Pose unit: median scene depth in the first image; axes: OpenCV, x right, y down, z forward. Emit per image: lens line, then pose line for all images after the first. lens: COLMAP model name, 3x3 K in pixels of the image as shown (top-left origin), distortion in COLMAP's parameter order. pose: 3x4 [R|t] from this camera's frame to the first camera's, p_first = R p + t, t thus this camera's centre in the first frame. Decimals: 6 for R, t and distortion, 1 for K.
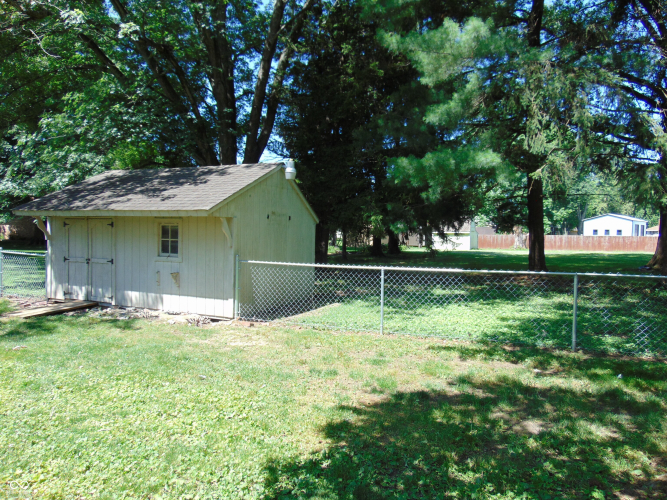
lens RADIAL K [[502.4, 0, 333.5], [0, 502.4, 250.0], [0, 0, 1]] dist [-0.029380, 0.053626]
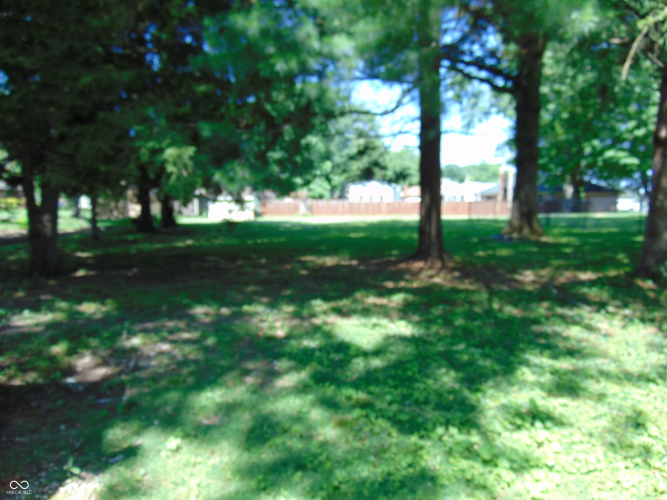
lens RADIAL K [[502.4, 0, 333.5], [0, 502.4, 250.0], [0, 0, 1]] dist [-0.029380, 0.053626]
pose [[0.892524, -0.053815, 0.447777, 0.005159], [0.025088, 0.997242, 0.069845, -0.004783], [-0.450301, -0.051104, 0.891413, 0.238540]]
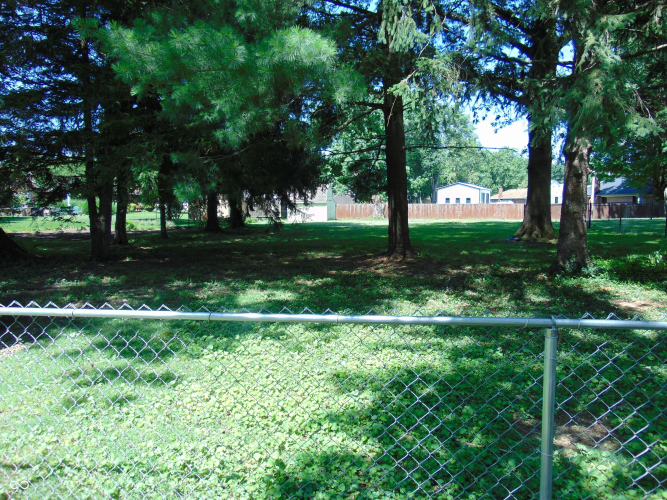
lens RADIAL K [[502.4, 0, 333.5], [0, 502.4, 250.0], [0, 0, 1]] dist [-0.029380, 0.053626]
pose [[0.964879, -0.037022, 0.260073, 0.056511], [0.022120, 0.997953, 0.059997, -0.002408], [-0.261762, -0.052137, 0.963723, 0.146886]]
